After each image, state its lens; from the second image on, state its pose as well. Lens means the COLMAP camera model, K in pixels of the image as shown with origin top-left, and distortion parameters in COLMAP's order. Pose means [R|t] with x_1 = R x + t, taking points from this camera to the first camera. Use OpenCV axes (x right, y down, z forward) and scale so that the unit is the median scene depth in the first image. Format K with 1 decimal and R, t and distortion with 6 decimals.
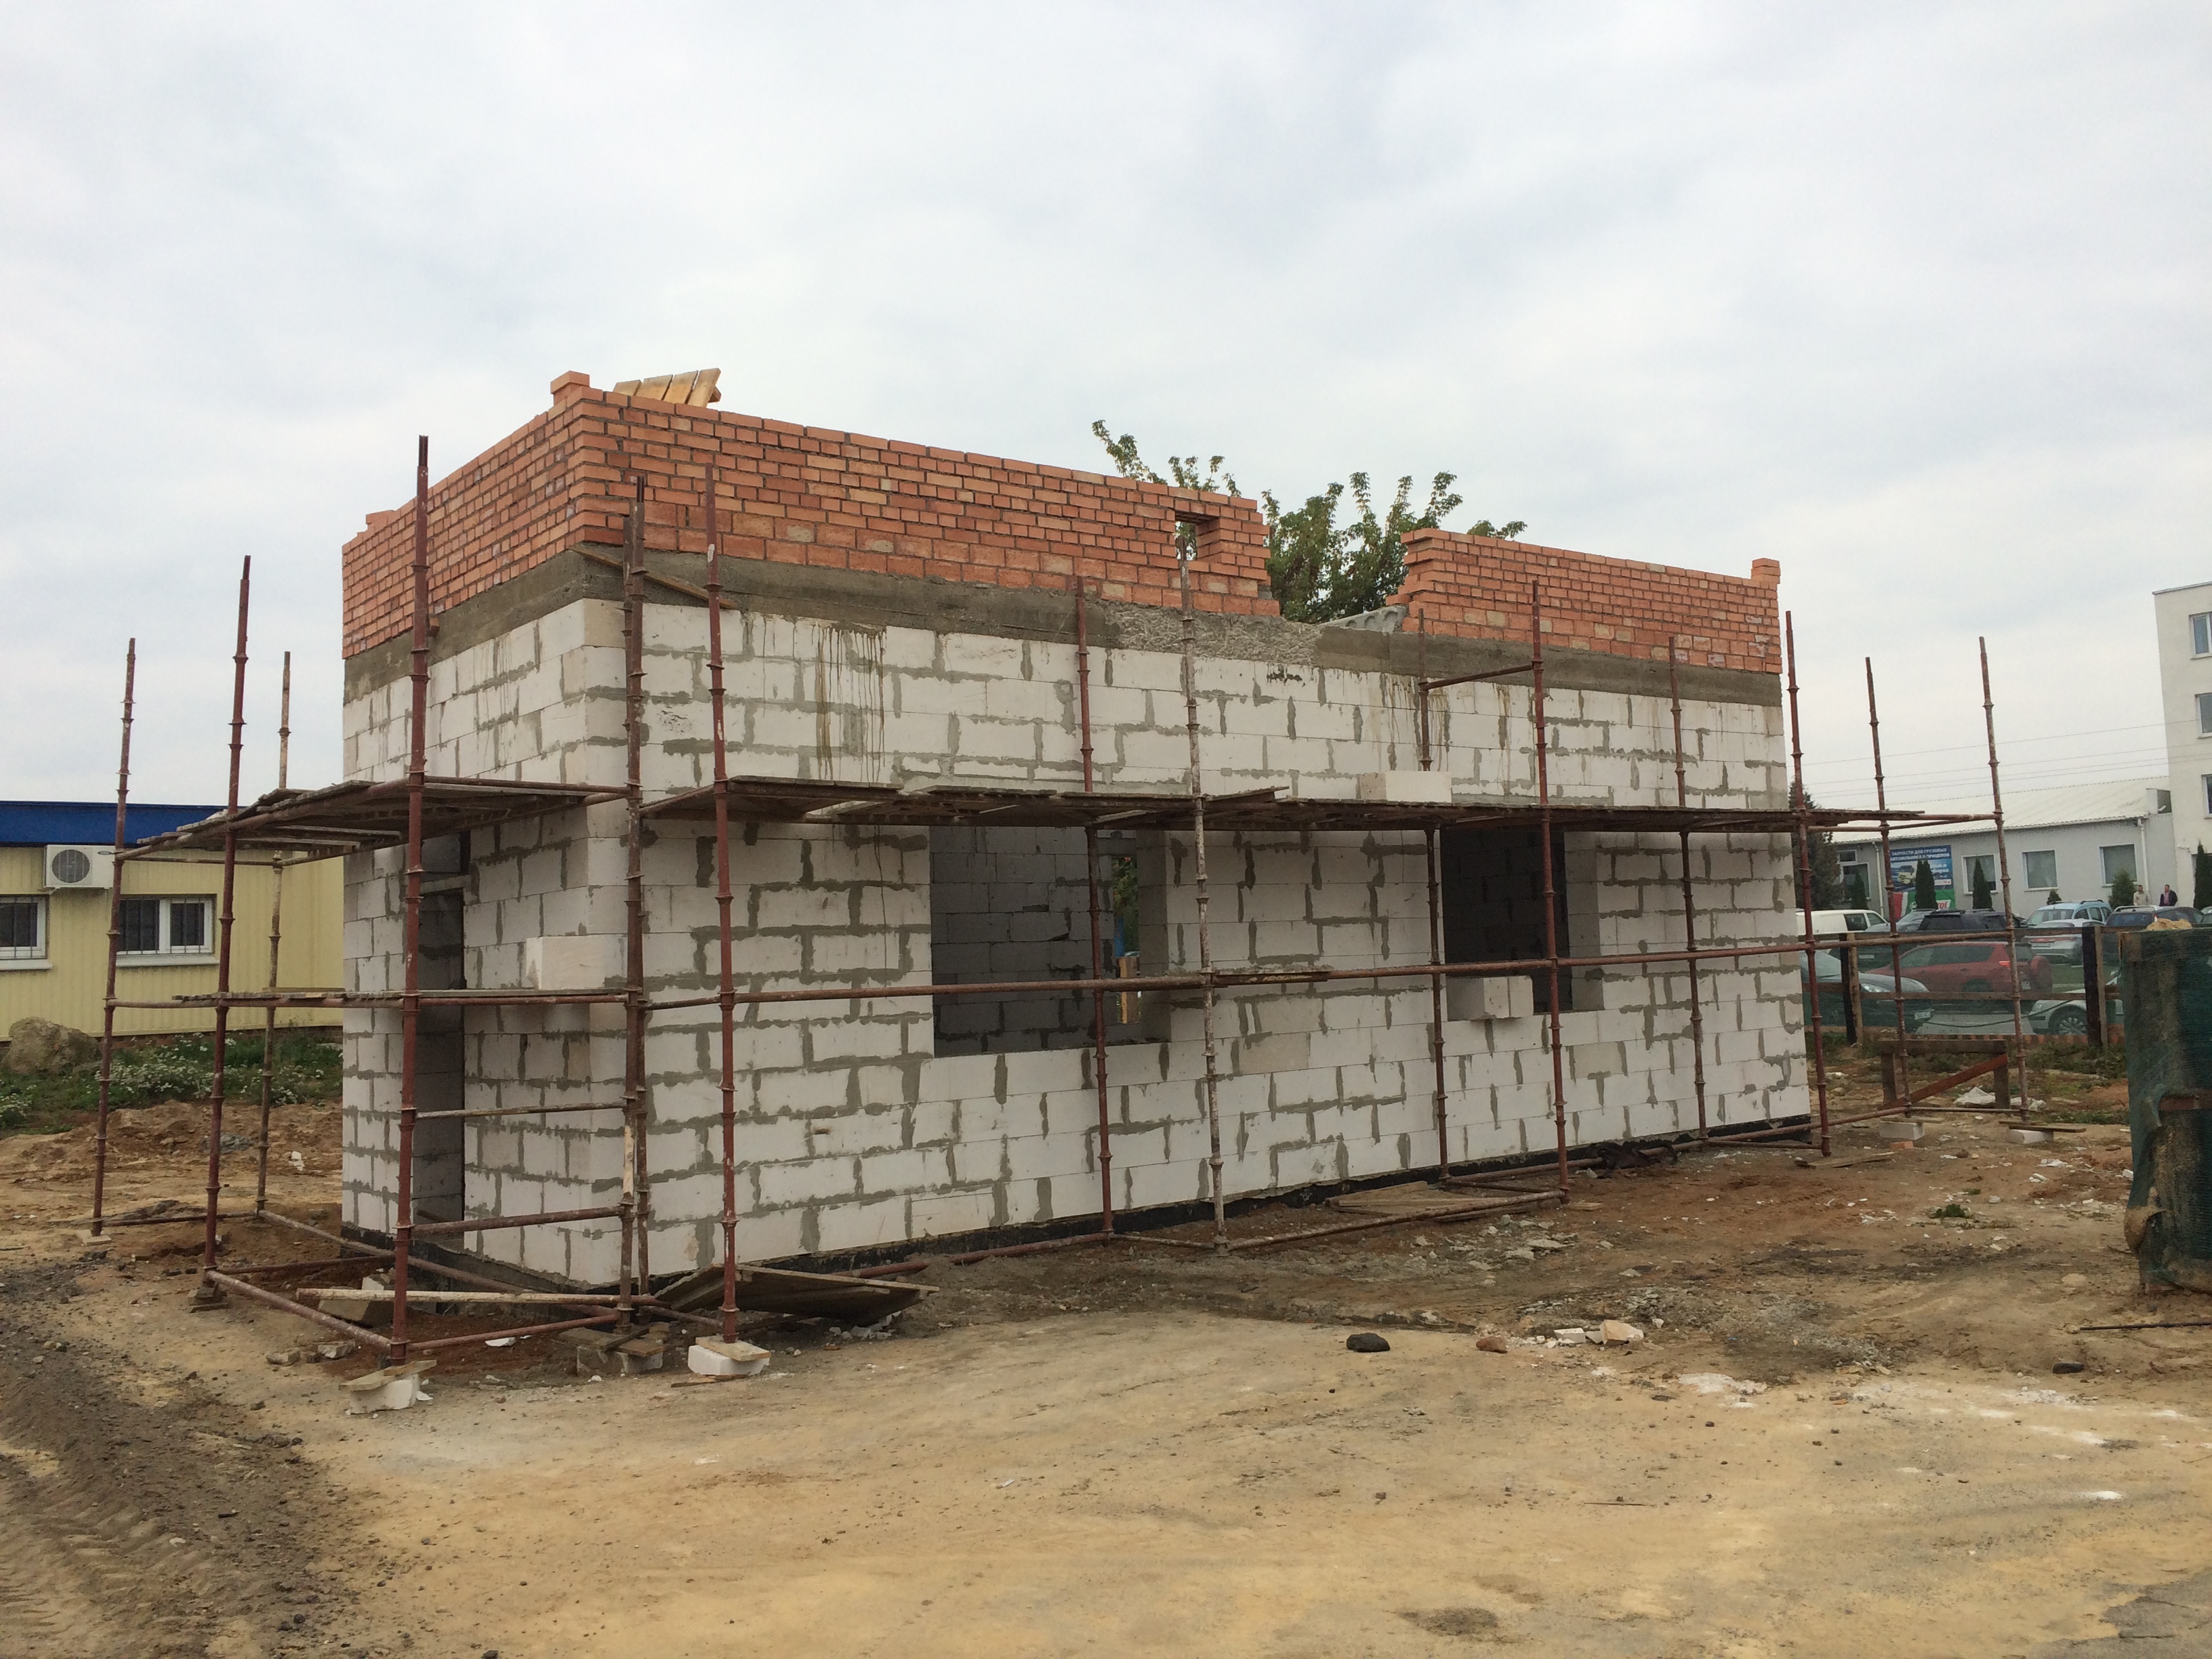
lens RADIAL K [[1879.7, 0, 1045.4], [0, 1879.7, 835.0], [0, 0, 1]] dist [0.068174, -0.067041]
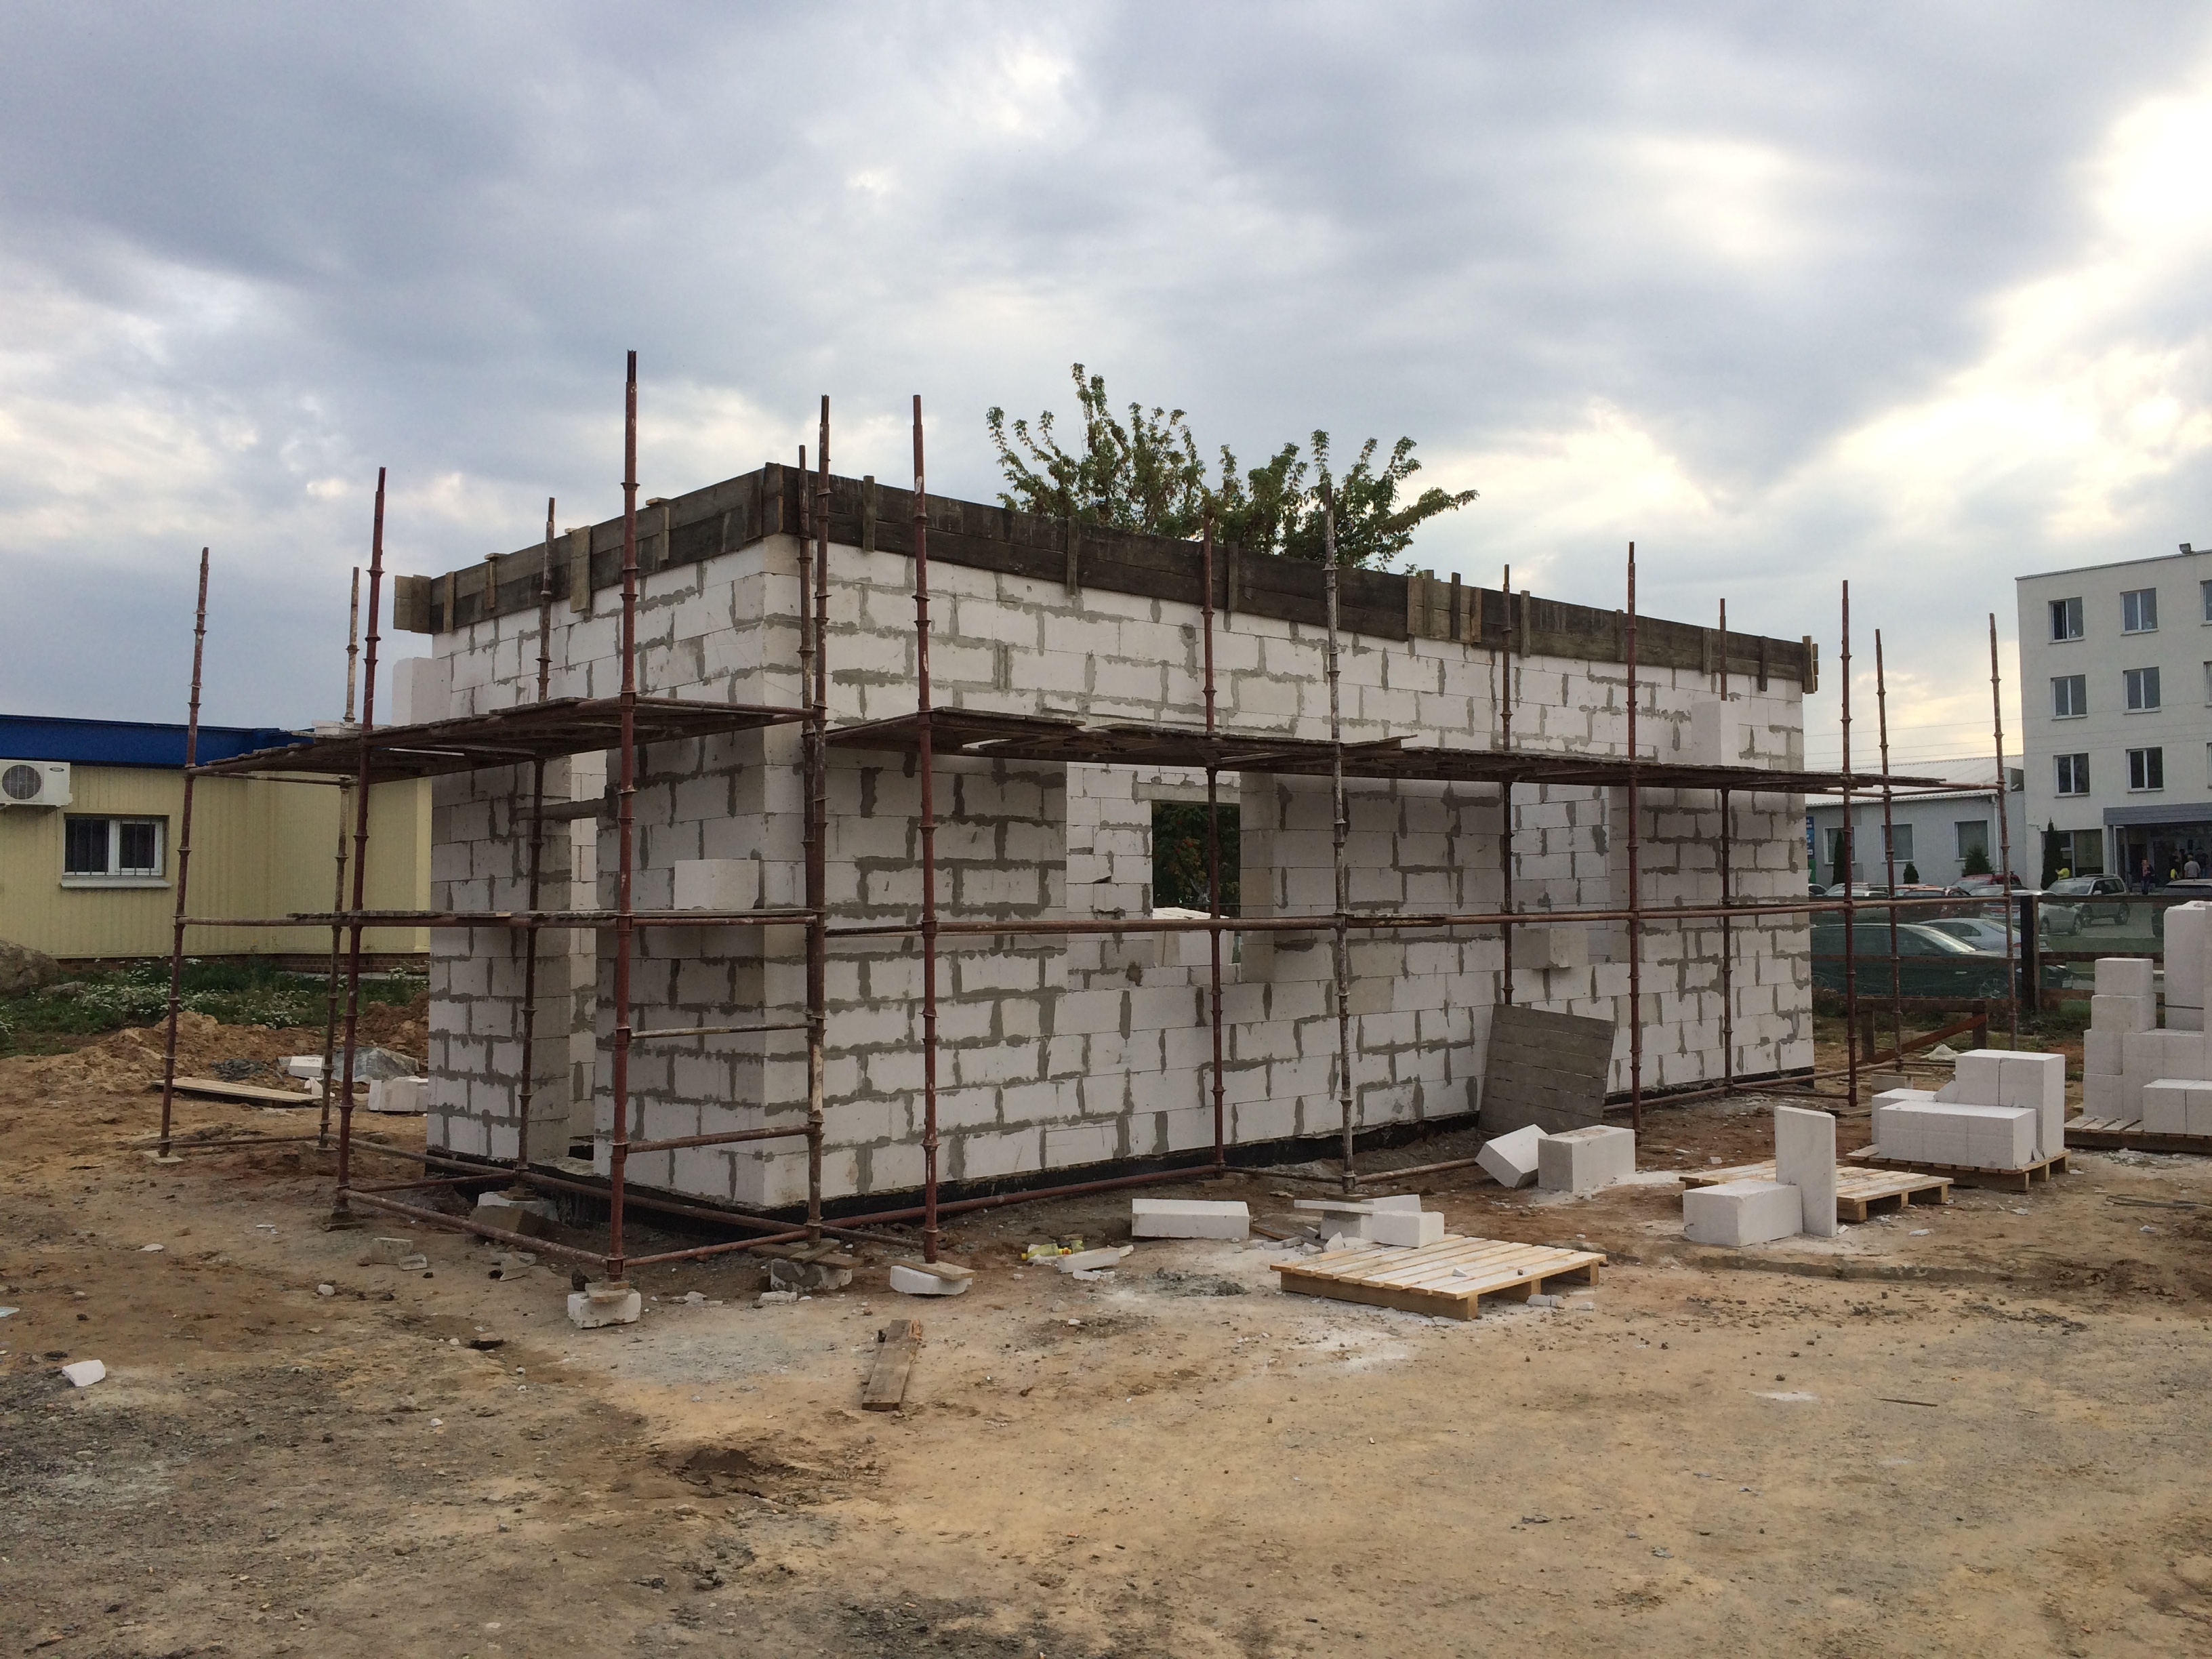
lens RADIAL K [[1879.7, 0, 1061.3], [0, 1879.7, 837.2], [0, 0, 1]] dist [0.068174, -0.067041]
pose [[0.996945, 0.026608, 0.073441, -0.120232], [-0.028649, 0.999228, 0.026882, 0.006623], [-0.072669, -0.028904, 0.996937, -0.008454]]
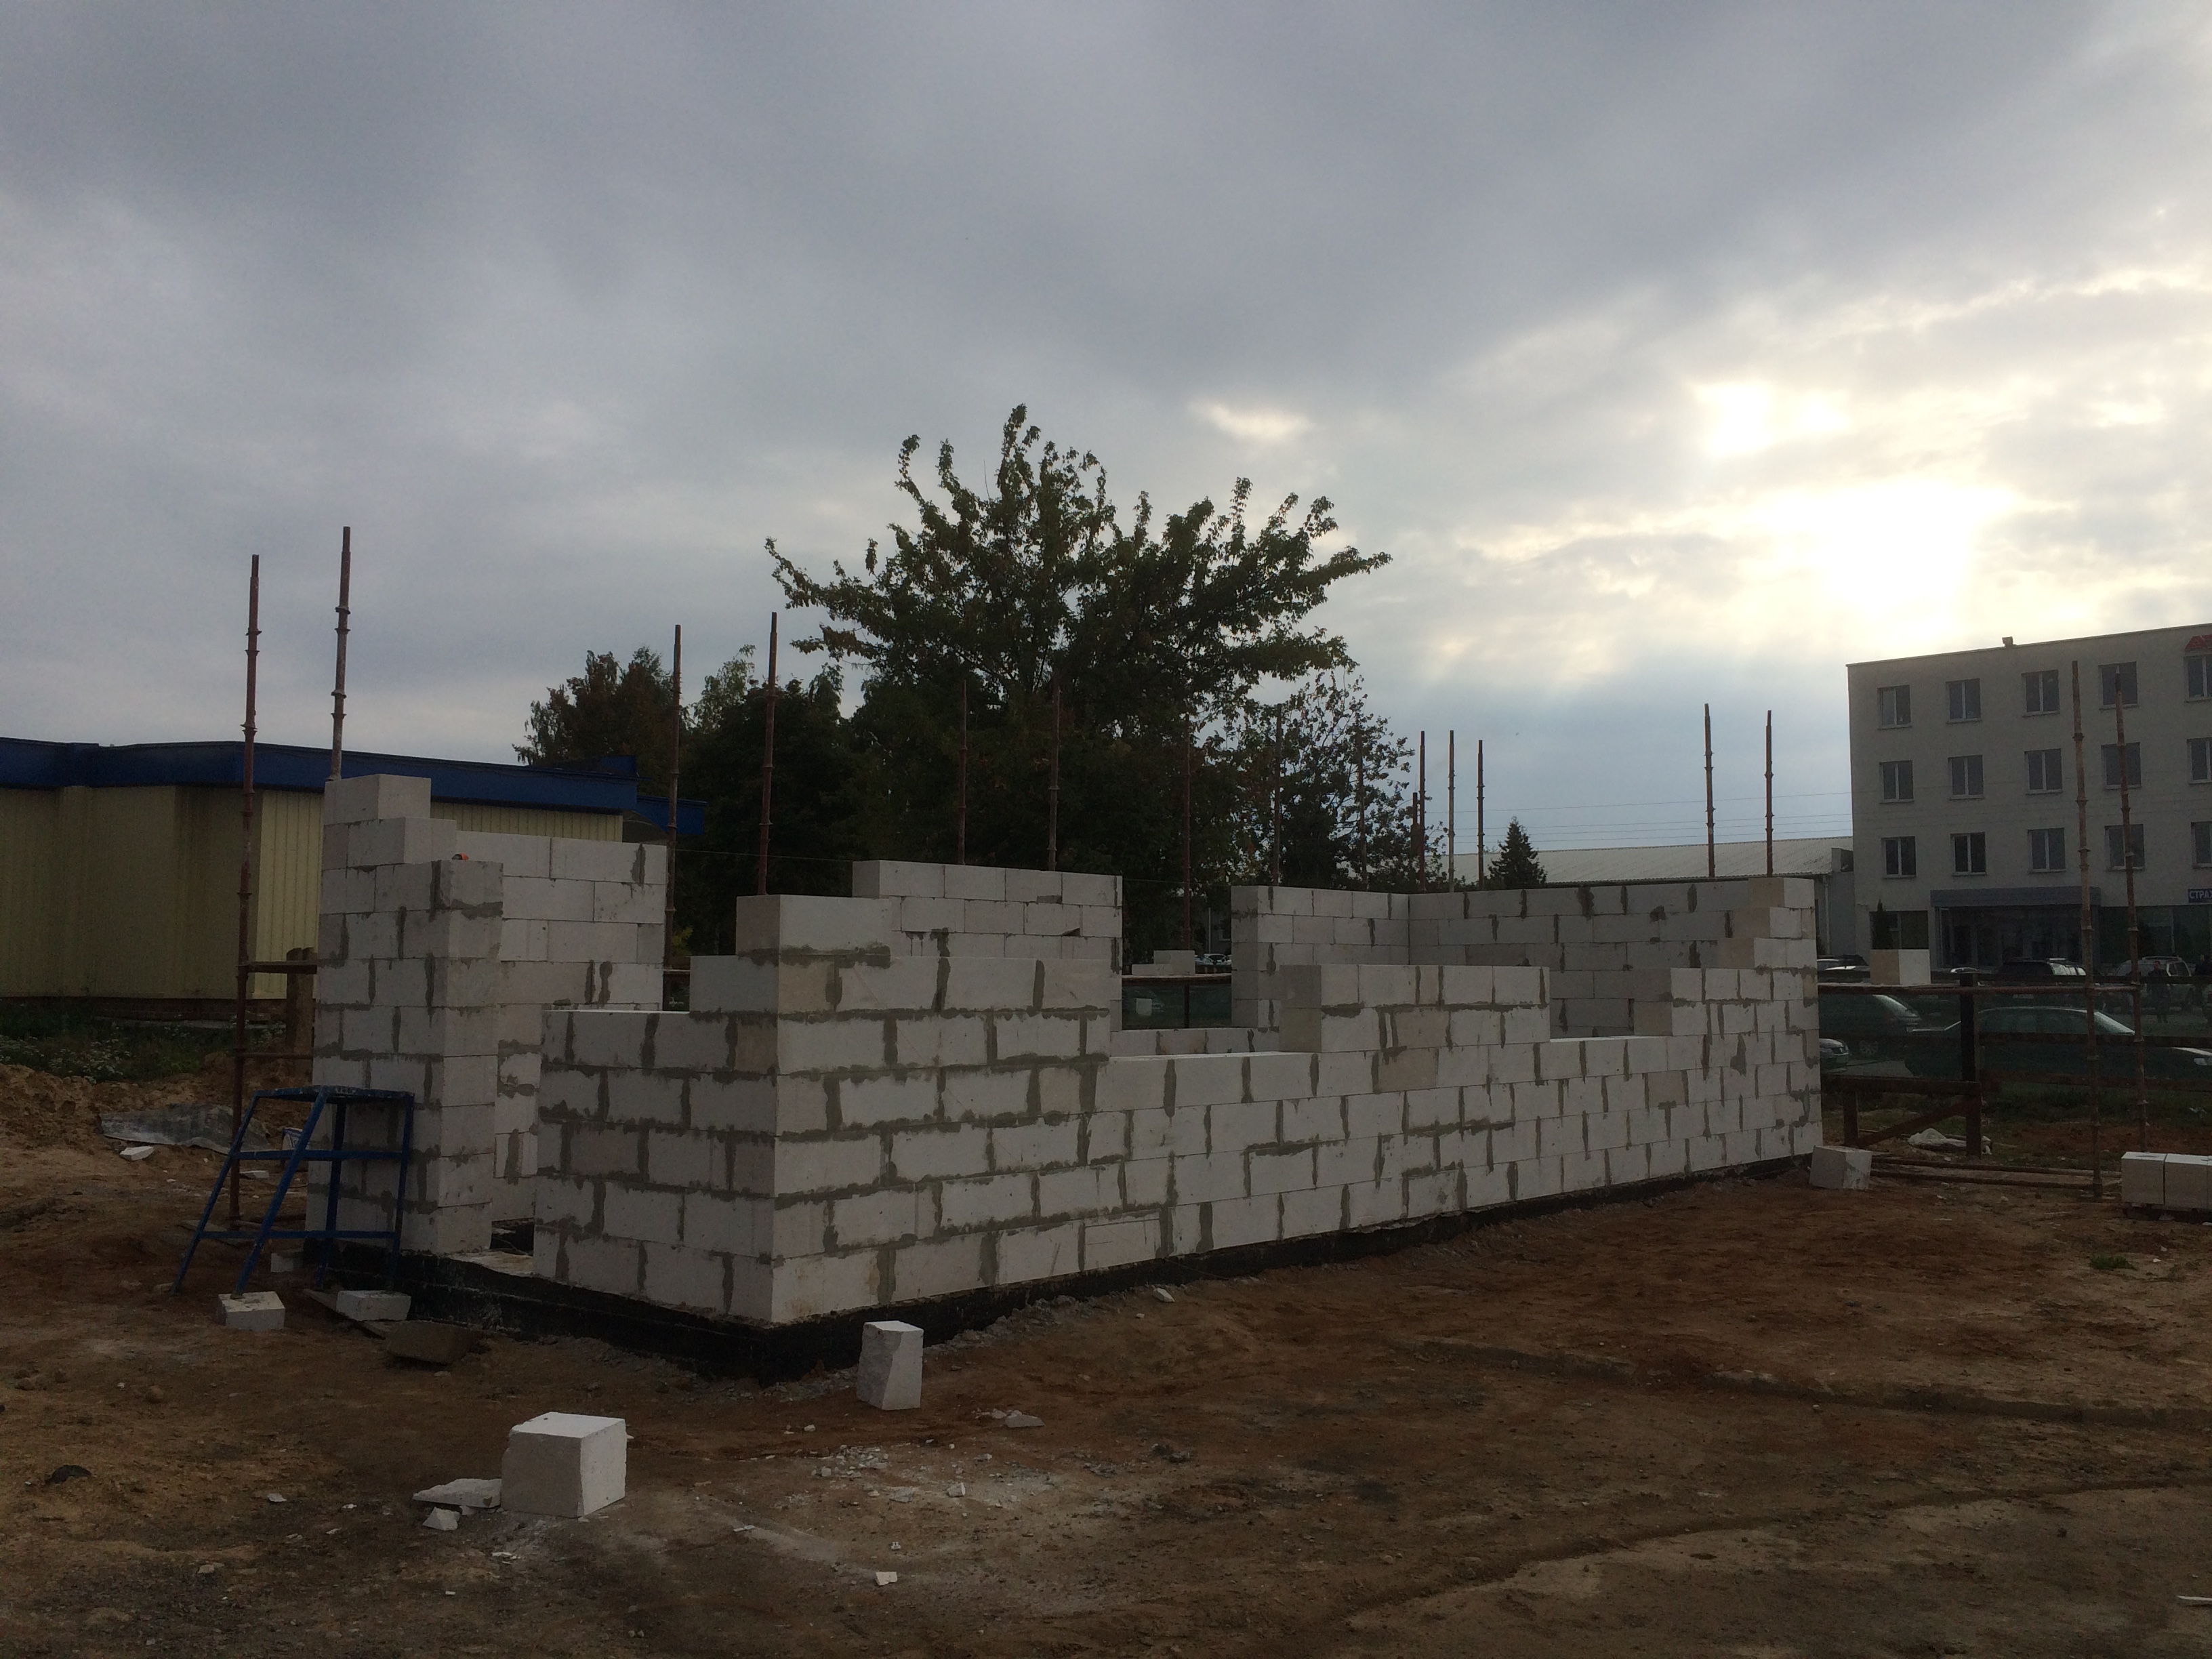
lens RADIAL K [[1879.7, 0, 1078.5], [0, 1879.7, 798.9], [0, 0, 1]] dist [0.068174, -0.067041]
pose [[0.985537, 0.059367, 0.158718, -0.188135], [-0.055536, 0.998051, -0.028467, 0.020515], [-0.160099, 0.019241, 0.986913, 0.126046]]
